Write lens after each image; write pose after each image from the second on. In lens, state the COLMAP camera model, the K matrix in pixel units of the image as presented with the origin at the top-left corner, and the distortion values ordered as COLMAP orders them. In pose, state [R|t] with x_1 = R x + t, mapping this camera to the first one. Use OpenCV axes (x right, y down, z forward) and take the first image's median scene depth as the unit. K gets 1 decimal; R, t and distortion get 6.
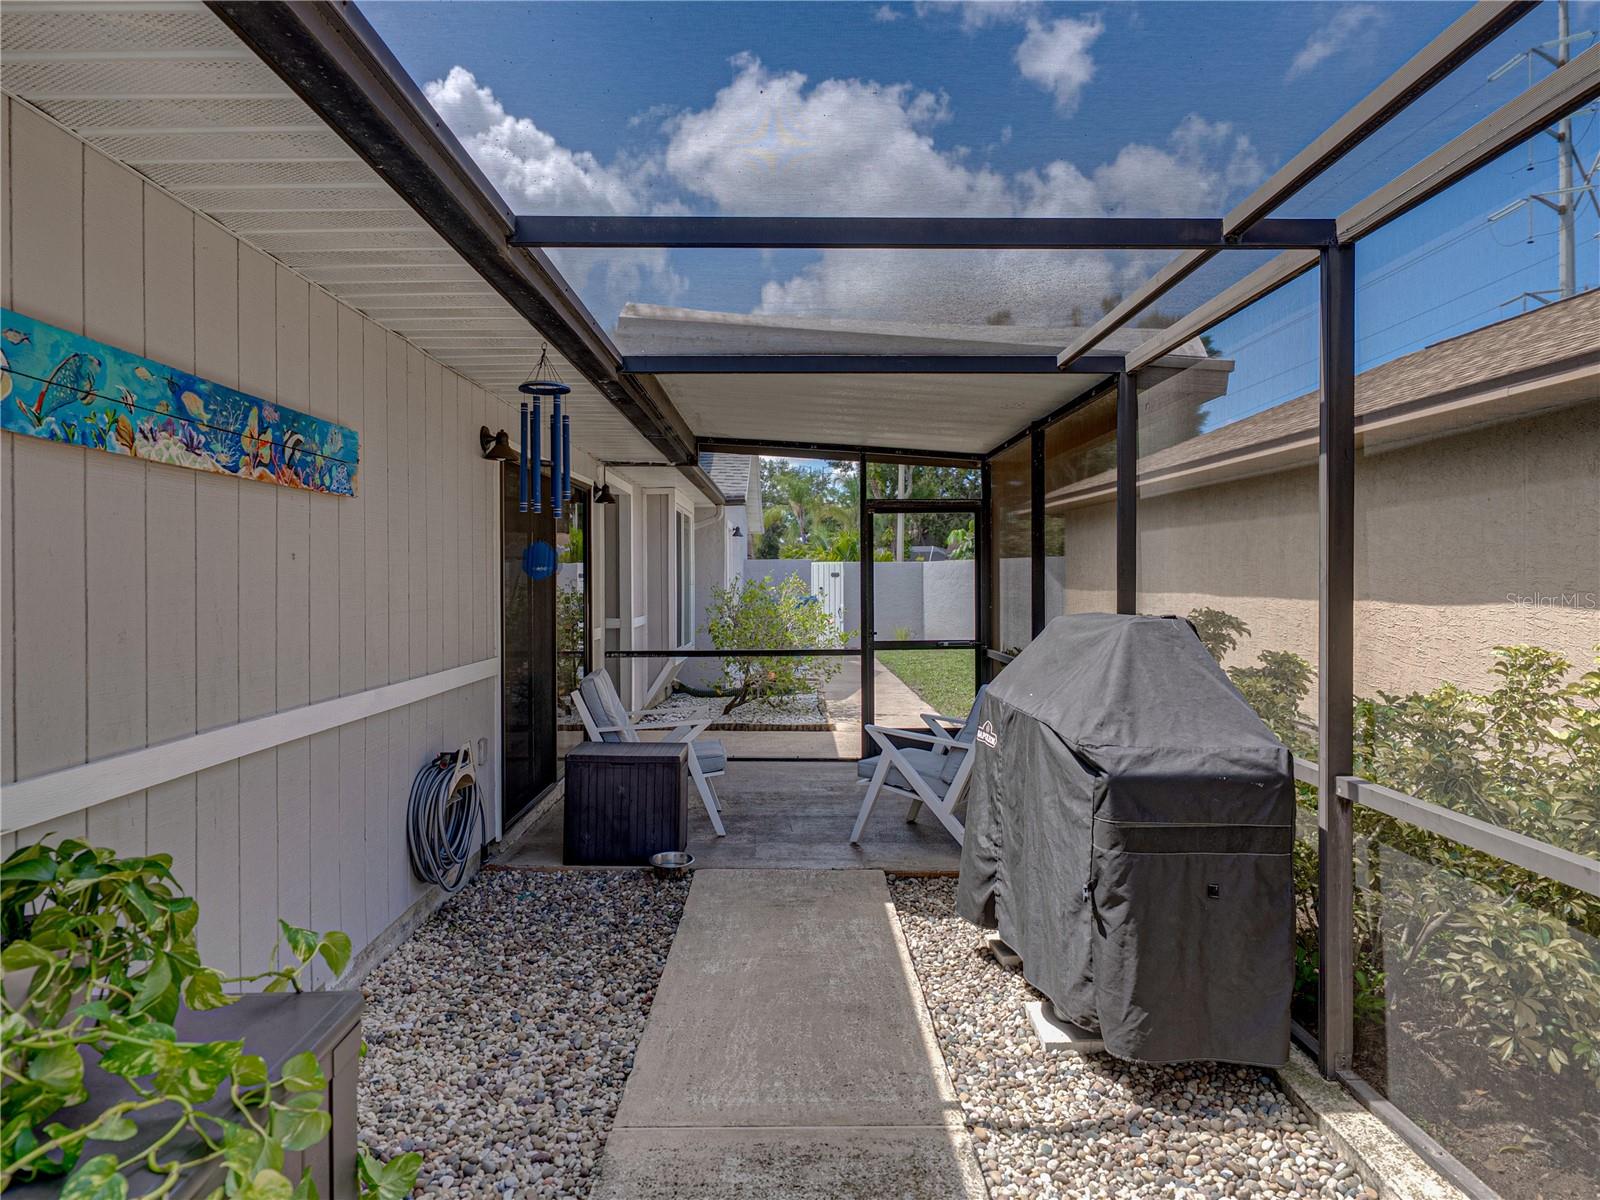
lens RADIAL K [[1012.9, 0, 796.0], [0, 1012.9, 579.3], [0, 0, 1]] dist [0.004543, 0.001575]
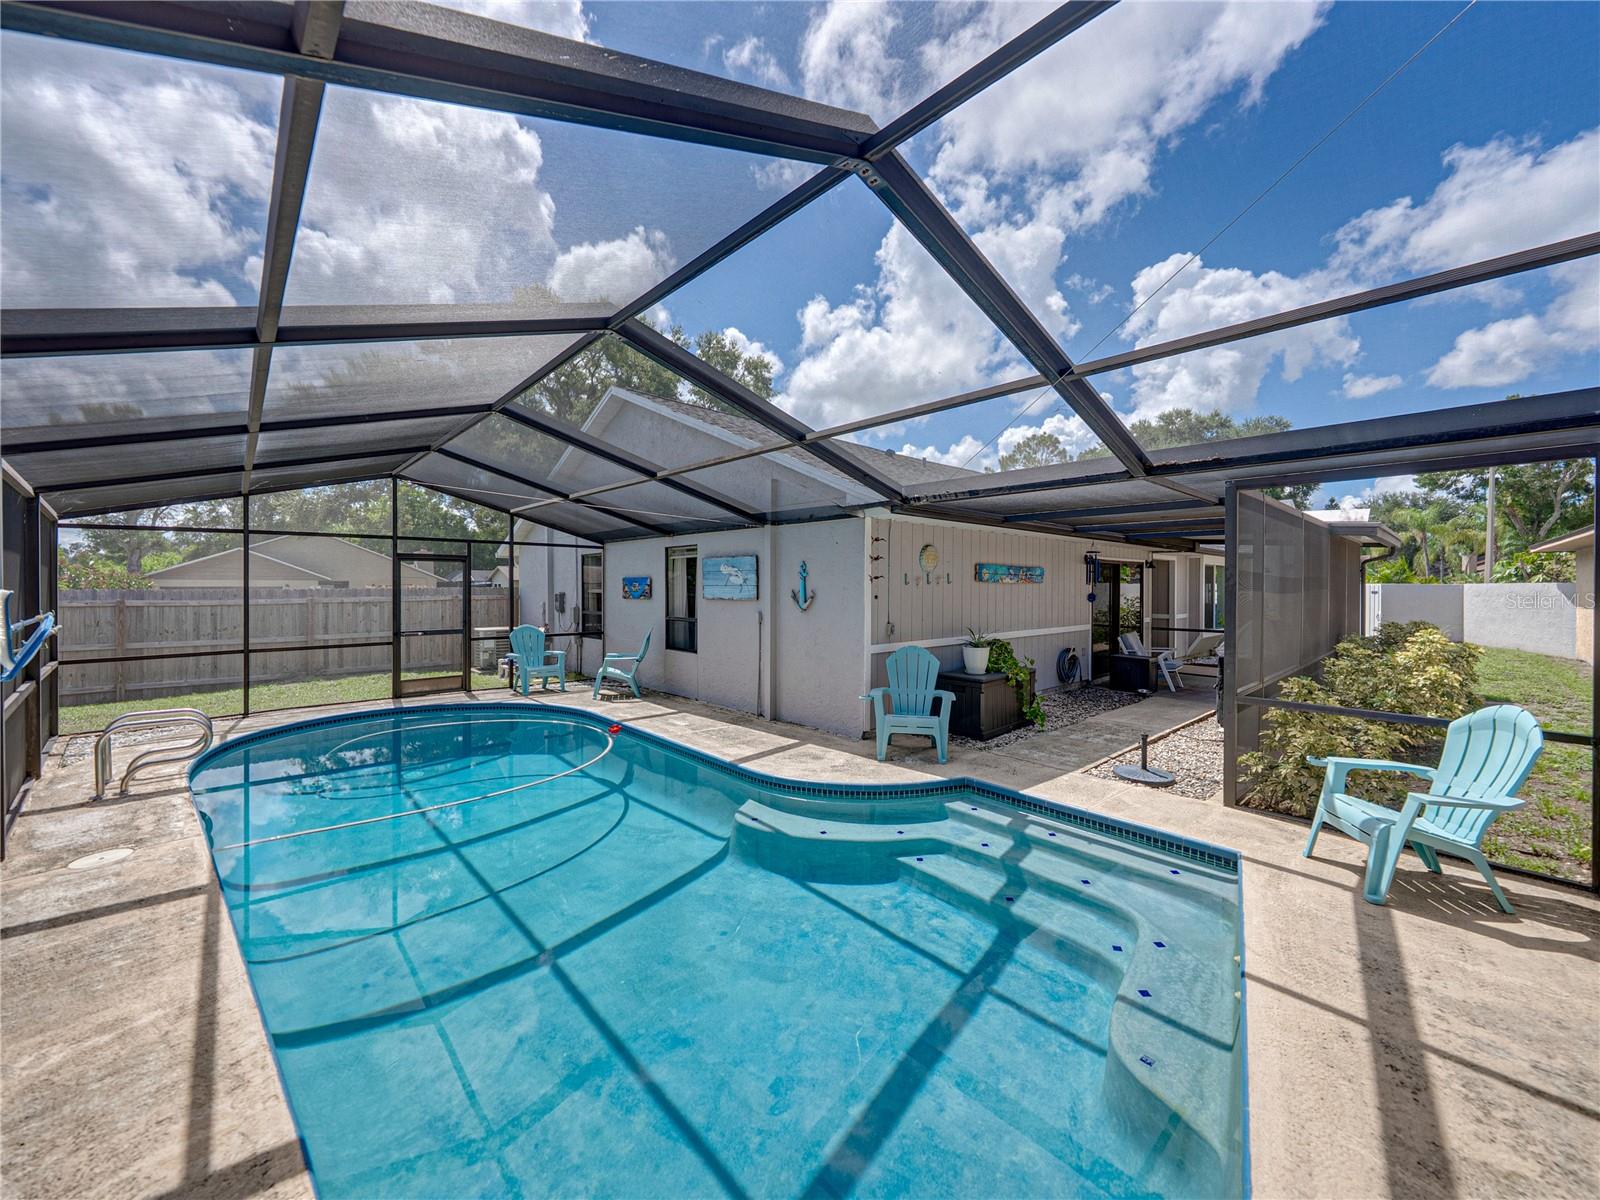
lens RADIAL K [[618.4, 0, 801.5], [0, 618.4, 597.2], [0, 0, 1]] dist [0.000310, -0.000043]
pose [[0.669600, 0.018424, -0.742493, 0.839575], [-0.005105, 0.999783, 0.020204, -0.068864], [0.742704, -0.009739, 0.669549, -1.545121]]
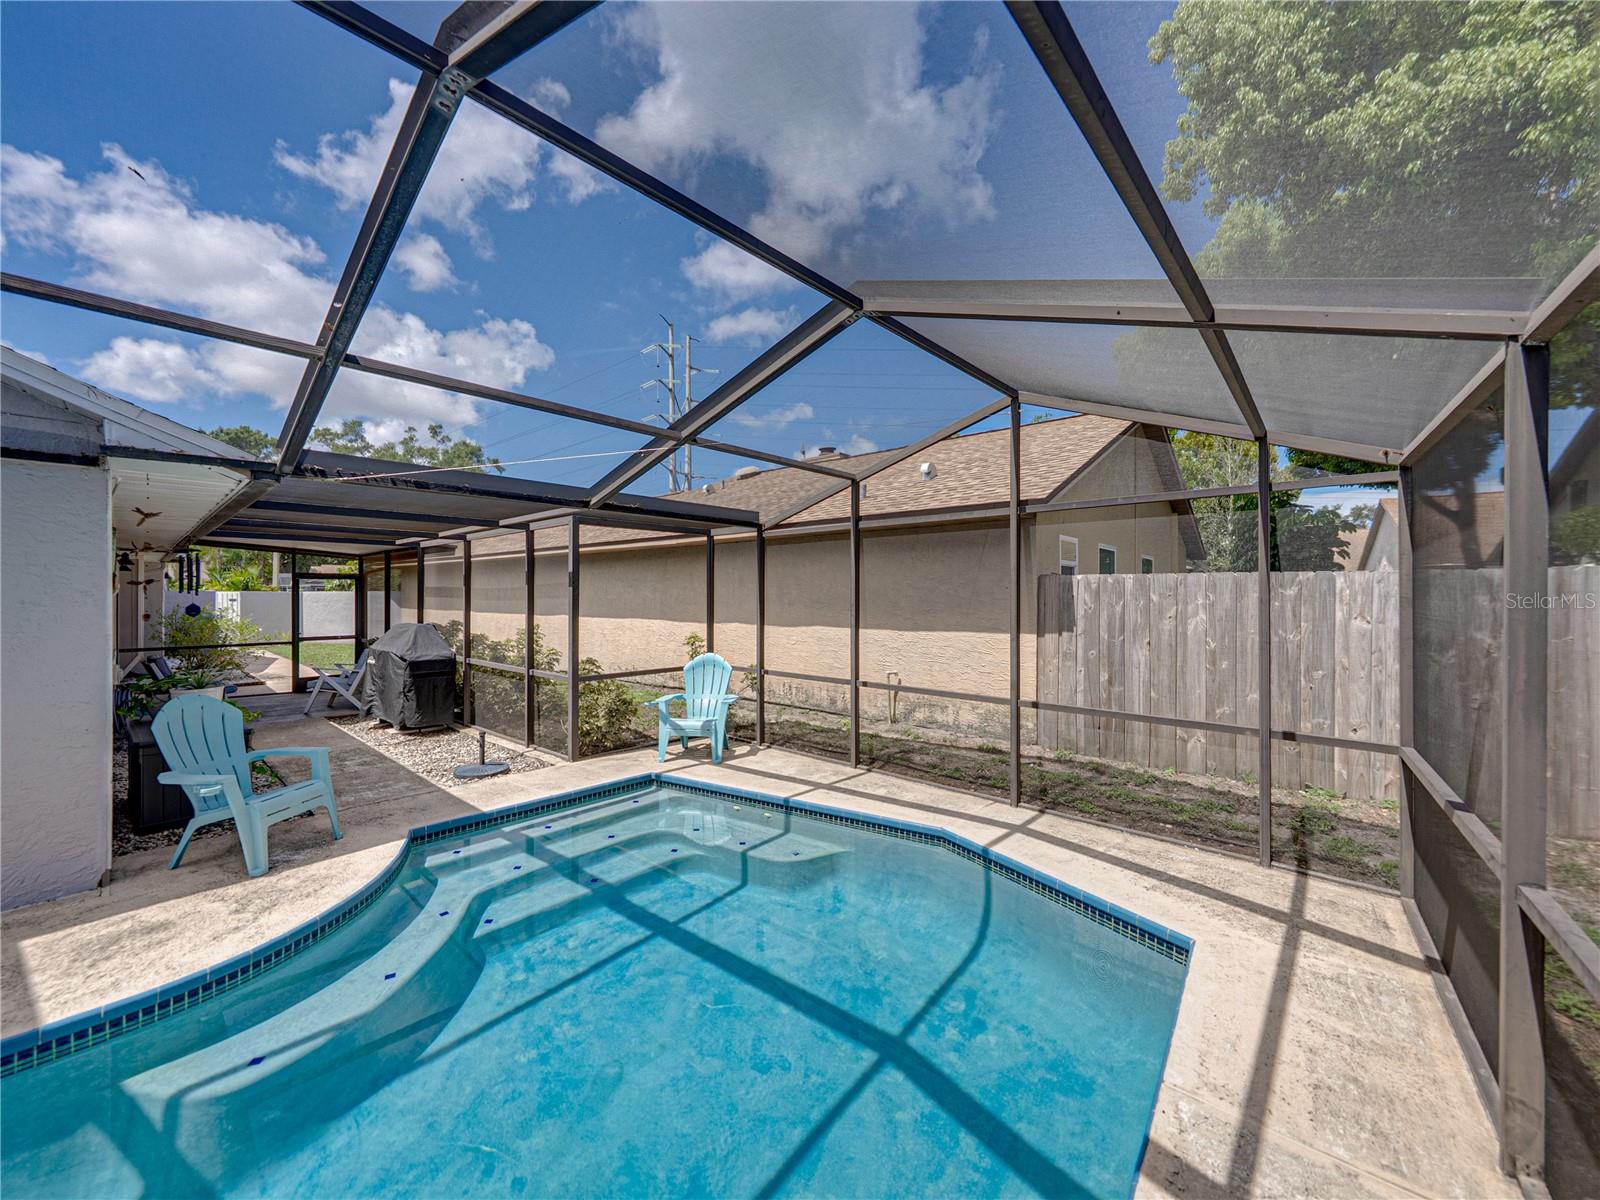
lens RADIAL K [[624.6, 0, 798.3], [0, 624.6, 595.7], [0, 0, 1]] dist [-0.000899, -0.000451]
pose [[0.681611, 0.000703, 0.731714, -0.413544], [-0.000909, 1.000000, -0.000114, -0.070092], [-0.731714, -0.000587, 0.681612, -1.660949]]
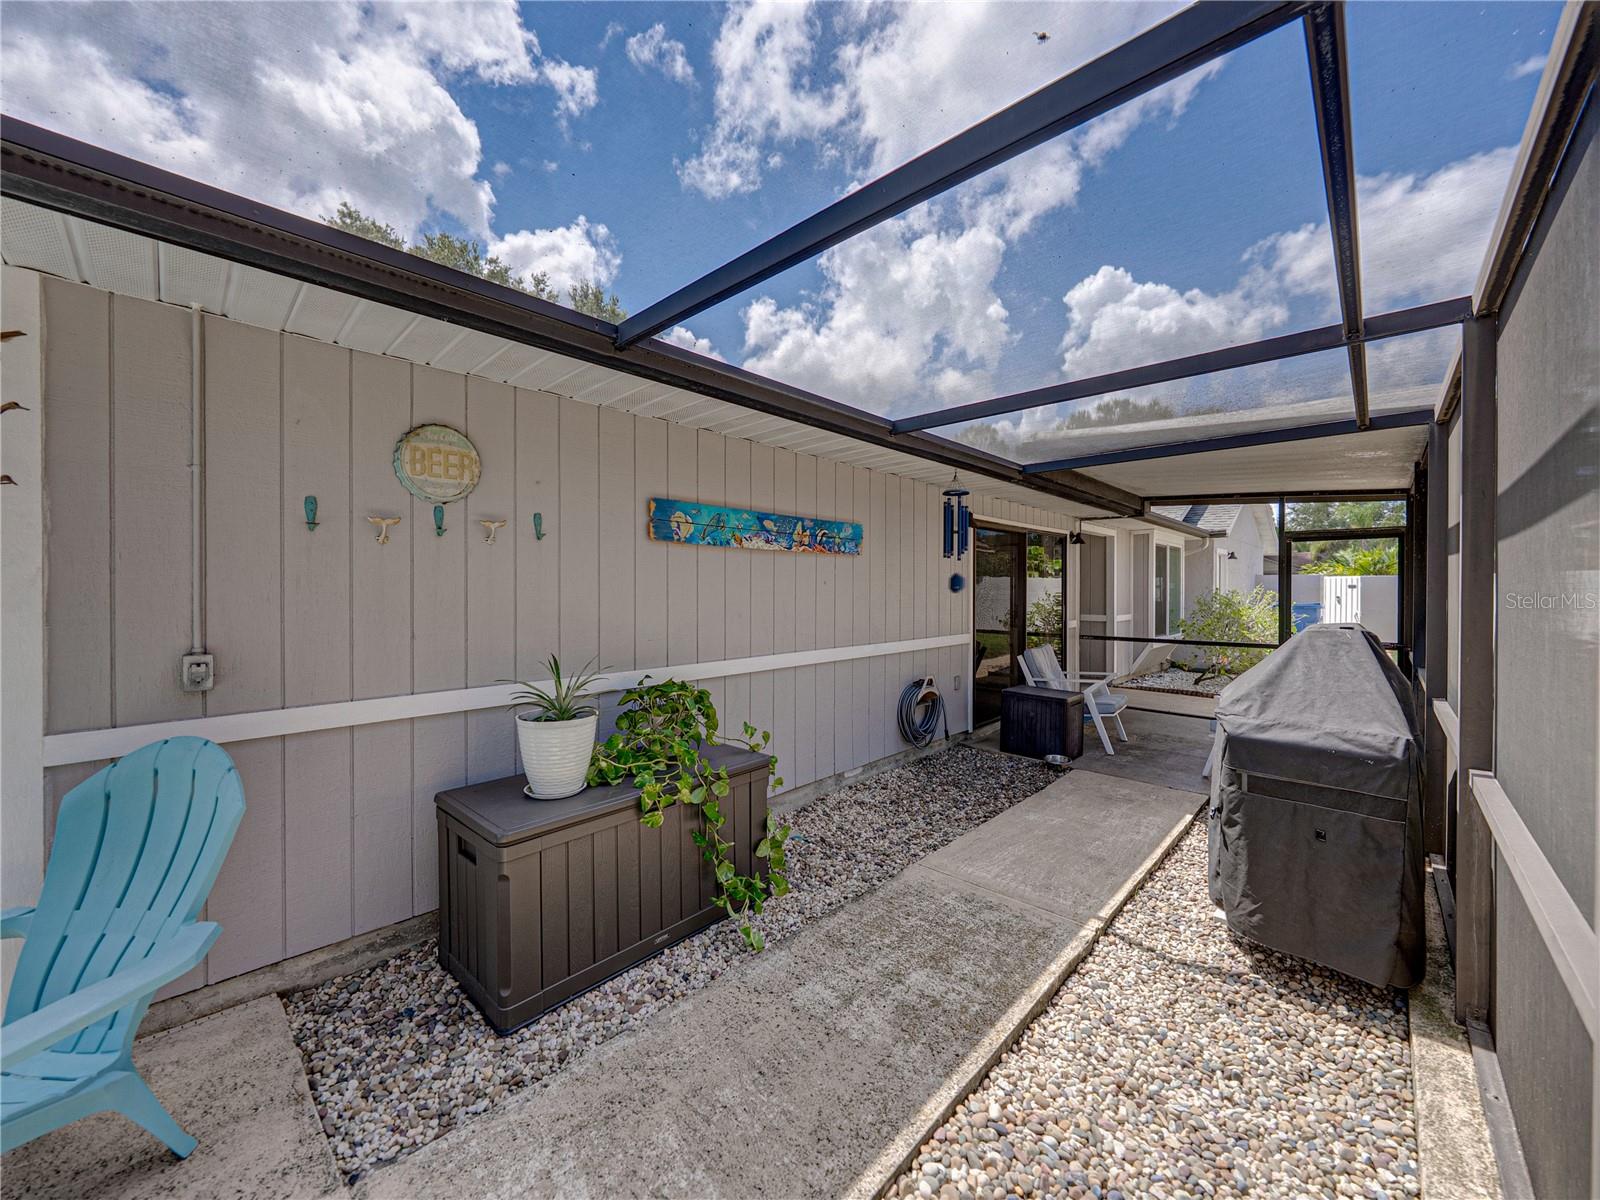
lens RADIAL K [[612.1, 0, 801.3], [0, 612.1, 586.1], [0, 0, 1]] dist [-0.001419, -0.000182]
pose [[0.724059, 0.002158, -0.689735, 0.389364], [-0.003347, 0.999994, -0.000385, -0.013165], [0.689730, 0.002587, 0.724062, -0.041105]]
